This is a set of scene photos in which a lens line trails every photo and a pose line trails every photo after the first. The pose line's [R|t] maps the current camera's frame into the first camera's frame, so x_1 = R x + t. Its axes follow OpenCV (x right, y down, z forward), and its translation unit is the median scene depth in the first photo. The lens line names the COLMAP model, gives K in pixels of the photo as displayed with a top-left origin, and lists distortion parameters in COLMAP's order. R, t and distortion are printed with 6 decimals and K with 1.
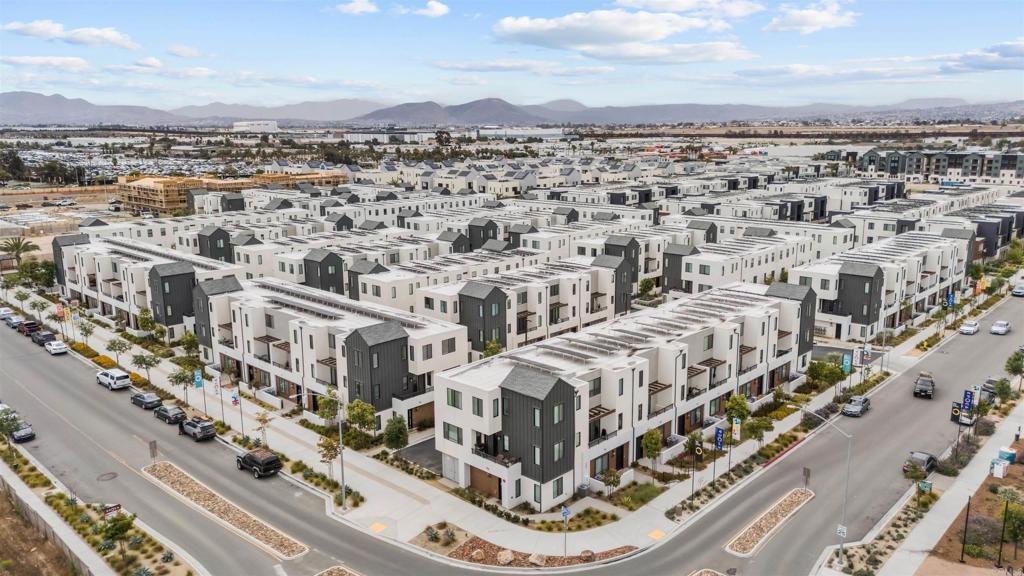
lens RADIAL K [[757.9, 0, 512.0], [0, 757.9, 288.0], [0, 0, 1]] dist [0.079950, -0.065429]
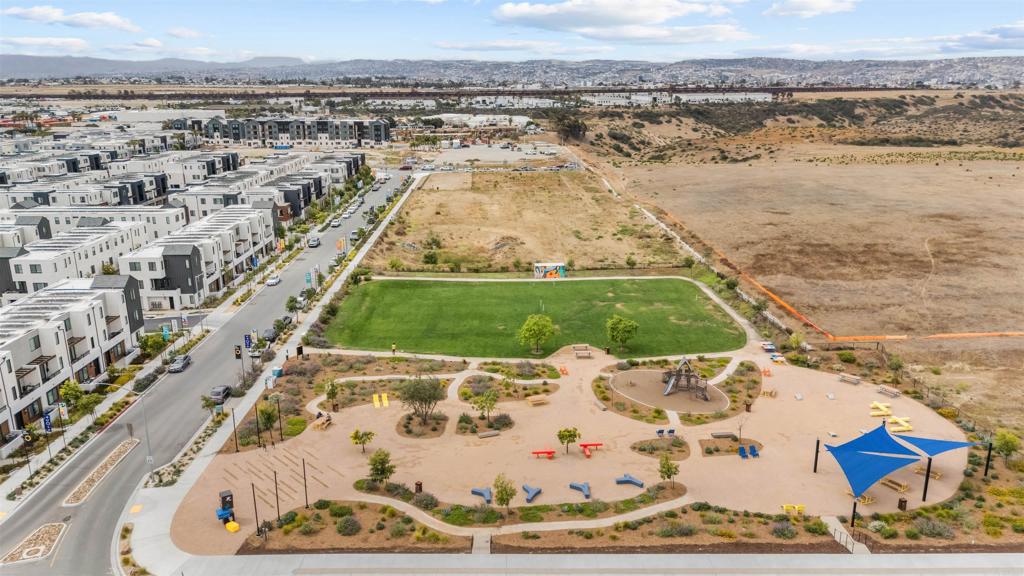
lens RADIAL K [[757.9, 0, 512.0], [0, 757.9, 288.0], [0, 0, 1]] dist [0.079950, -0.065429]
pose [[0.723582, -0.187091, 0.664399, 0.018899], [0.144966, 0.982287, 0.118728, -0.037786], [-0.674844, 0.010405, 0.737887, -0.289974]]
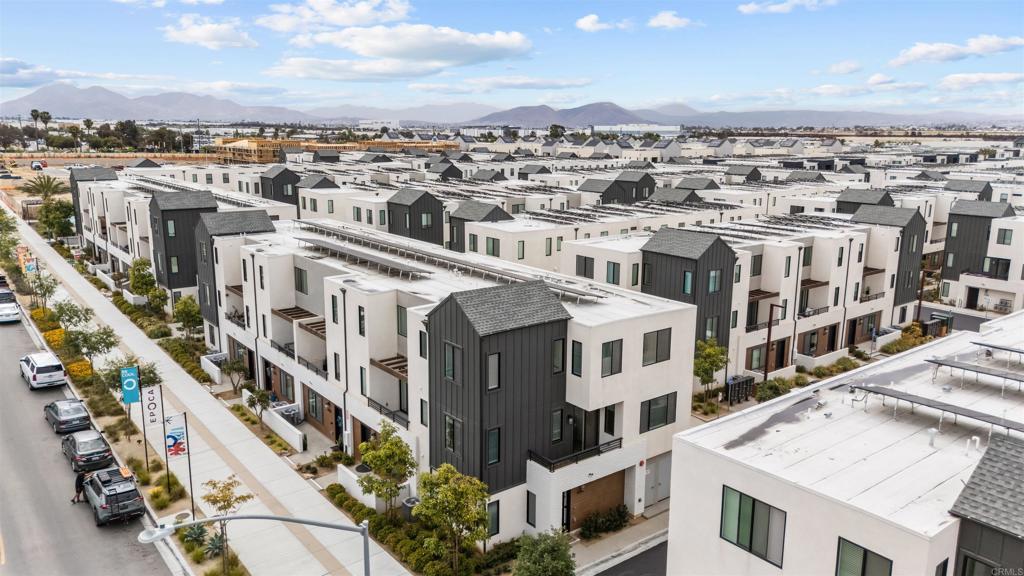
lens RADIAL K [[757.9, 0, 512.0], [0, 757.9, 288.0], [0, 0, 1]] dist [0.079950, -0.065429]
pose [[0.989211, 0.044767, -0.139493, -0.084945], [-0.044302, 0.998997, 0.006438, 0.034761], [0.139641, -0.000189, 0.990202, 0.441690]]
